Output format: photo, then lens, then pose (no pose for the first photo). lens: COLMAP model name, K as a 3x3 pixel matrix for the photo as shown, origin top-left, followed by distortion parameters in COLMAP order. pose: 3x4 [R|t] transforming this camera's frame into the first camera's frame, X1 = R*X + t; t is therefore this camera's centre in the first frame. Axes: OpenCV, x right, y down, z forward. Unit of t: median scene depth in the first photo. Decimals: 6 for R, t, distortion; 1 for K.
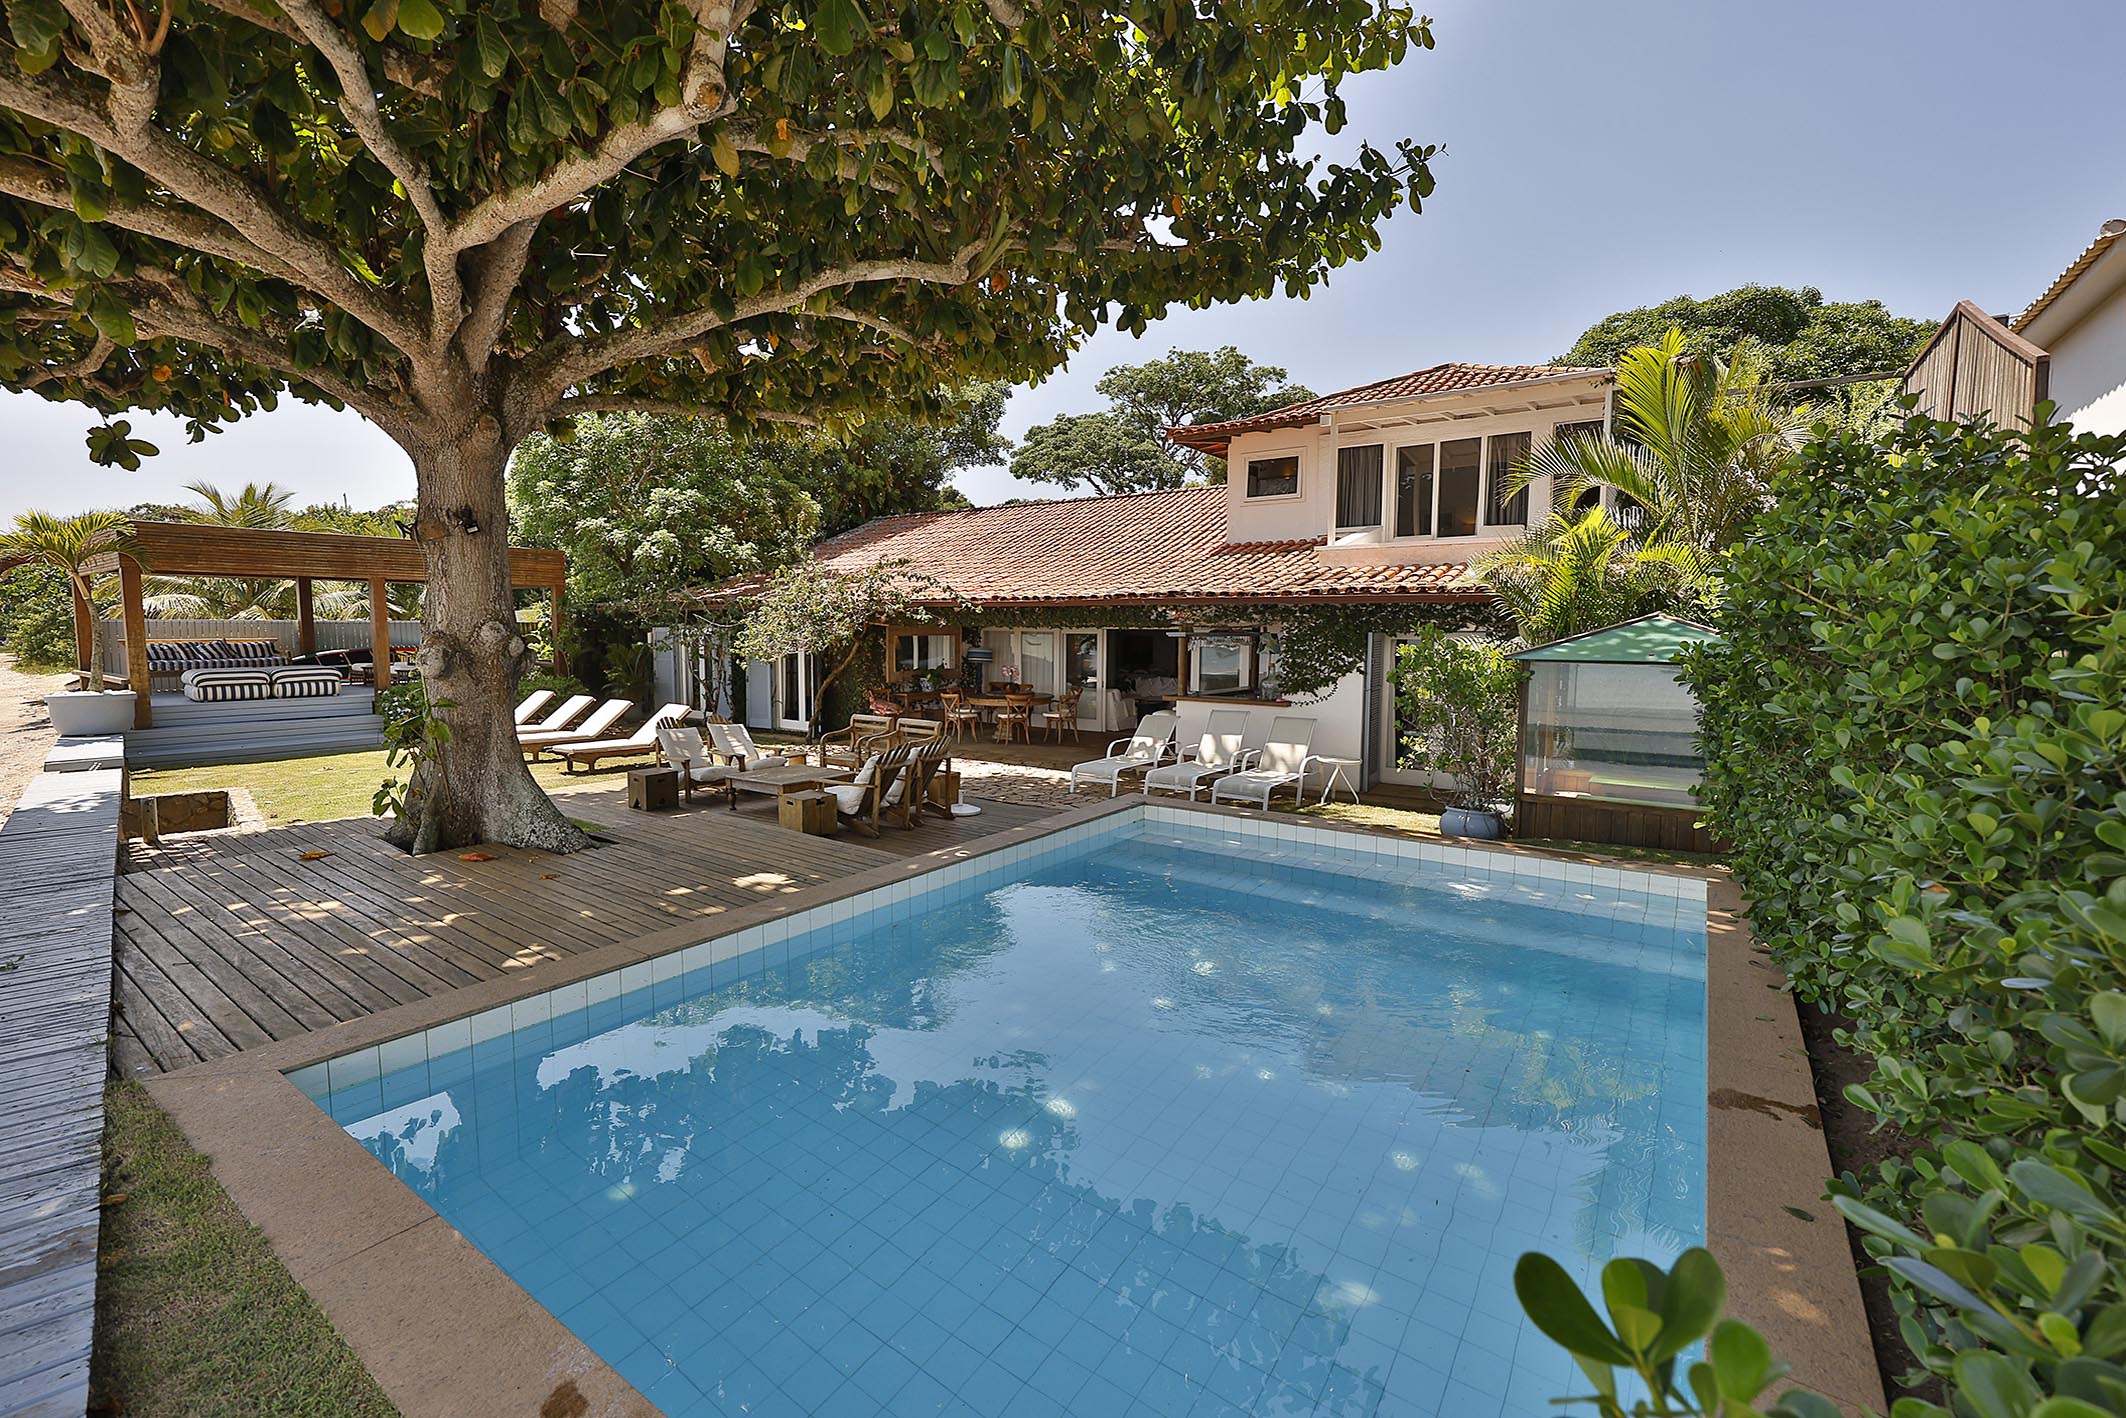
lens RADIAL K [[898.6, 0, 1045.4], [0, 898.6, 701.0], [0, 0, 1]] dist [0.000847, -0.000495]
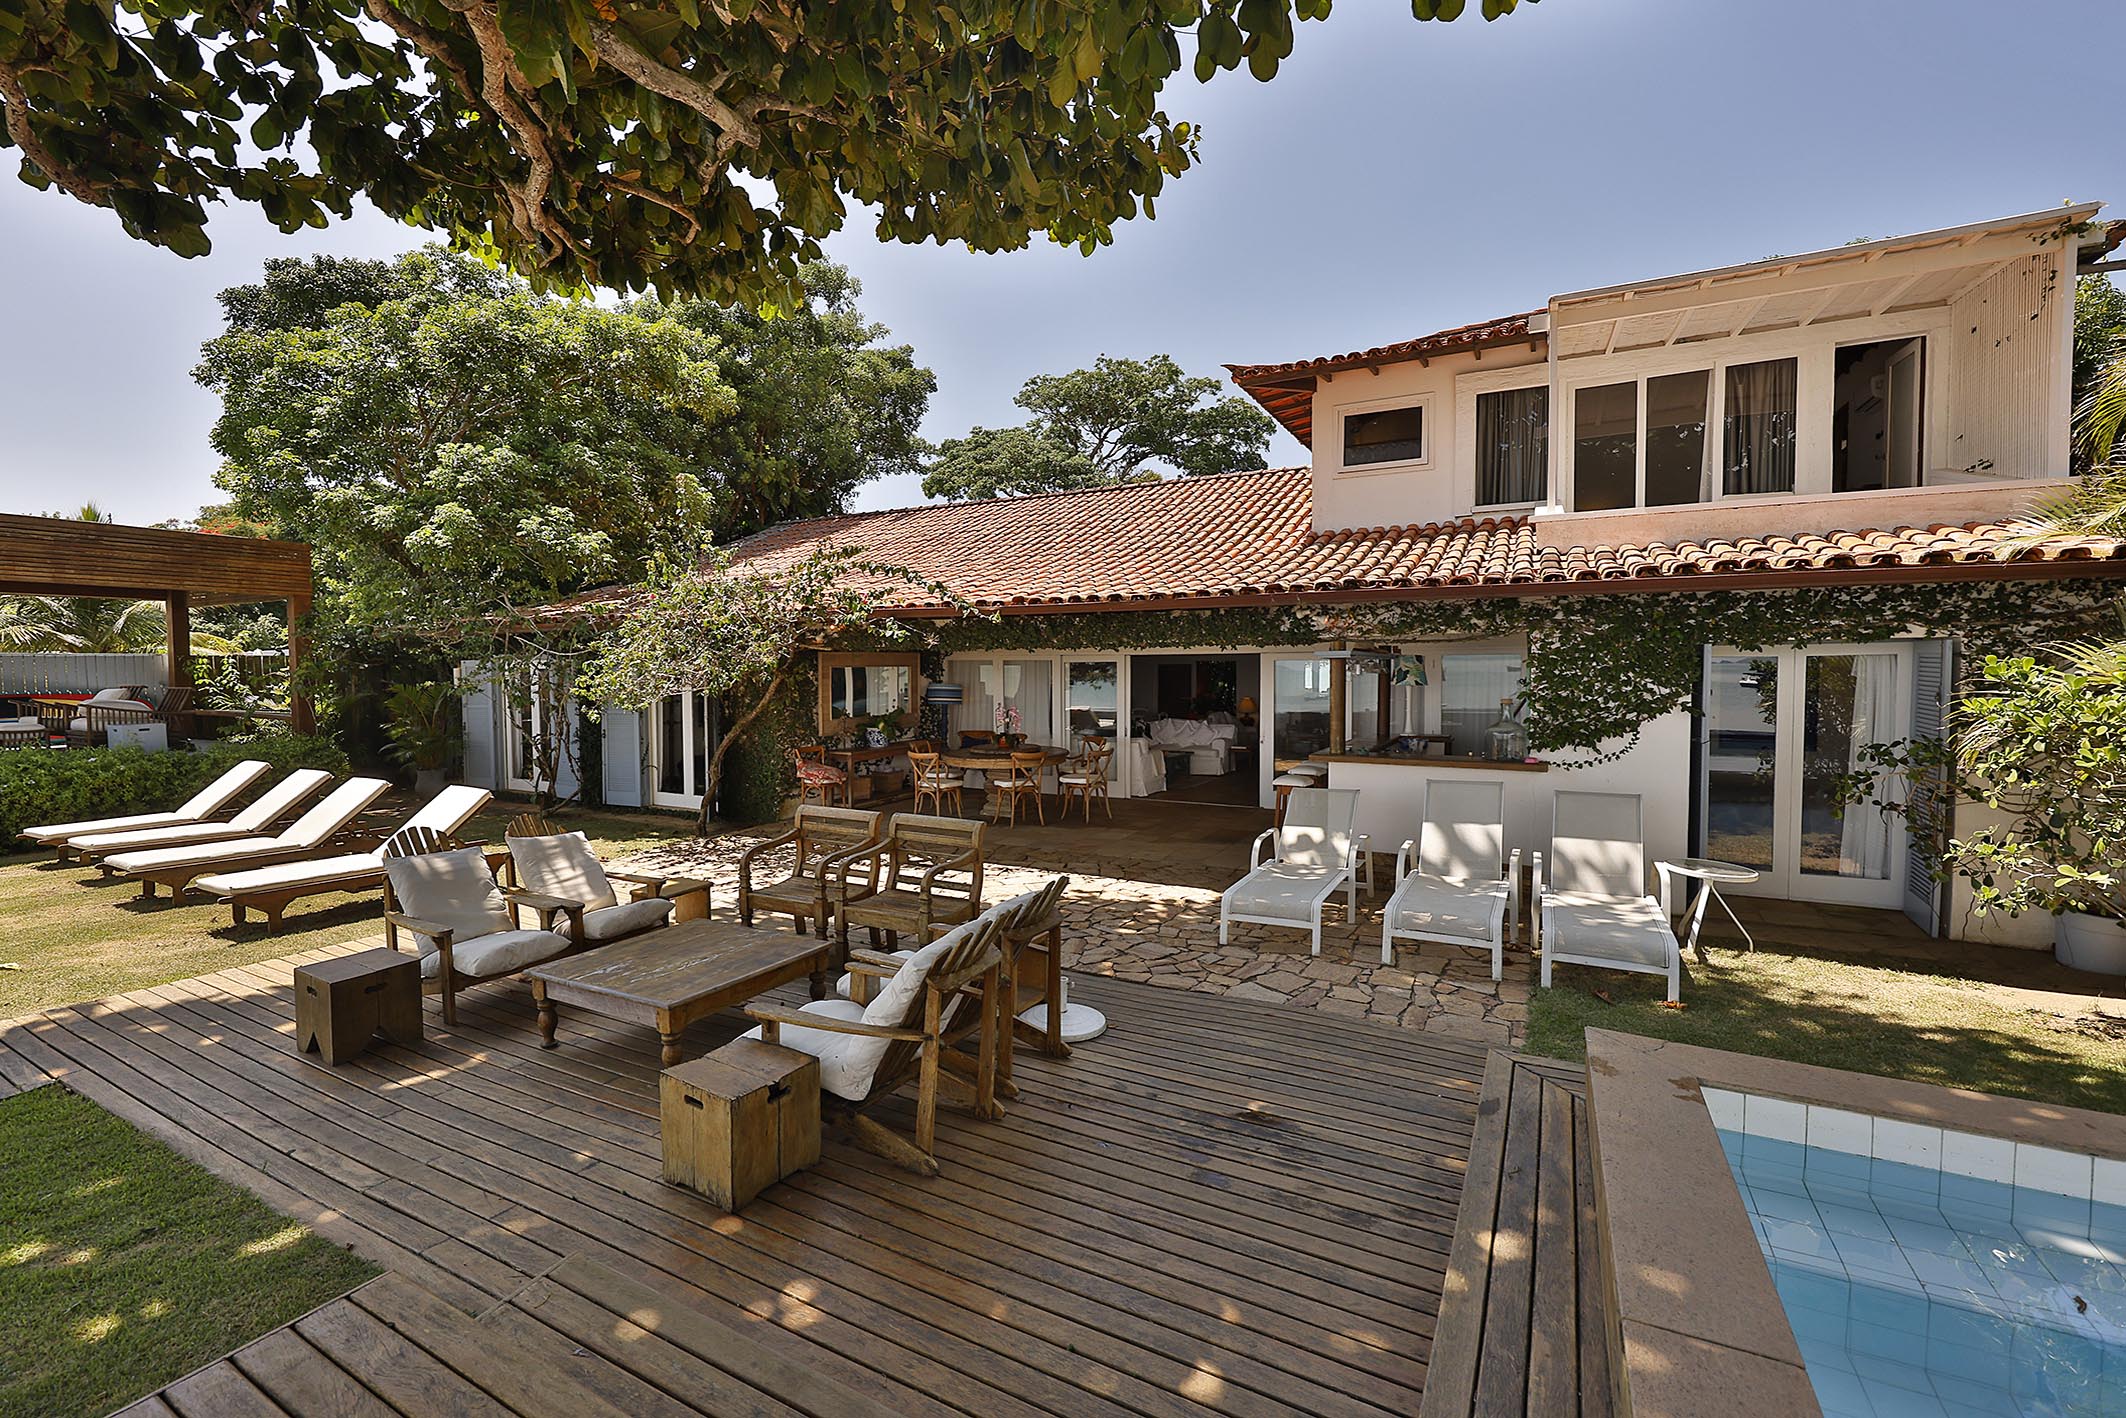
lens RADIAL K [[898.6, 0, 1045.4], [0, 898.6, 701.0], [0, 0, 1]] dist [0.000847, -0.000495]
pose [[0.991867, -0.014895, 0.126403, -0.135681], [0.020310, 0.998925, -0.041659, -0.022058], [-0.125647, 0.043887, 0.991104, 0.447214]]
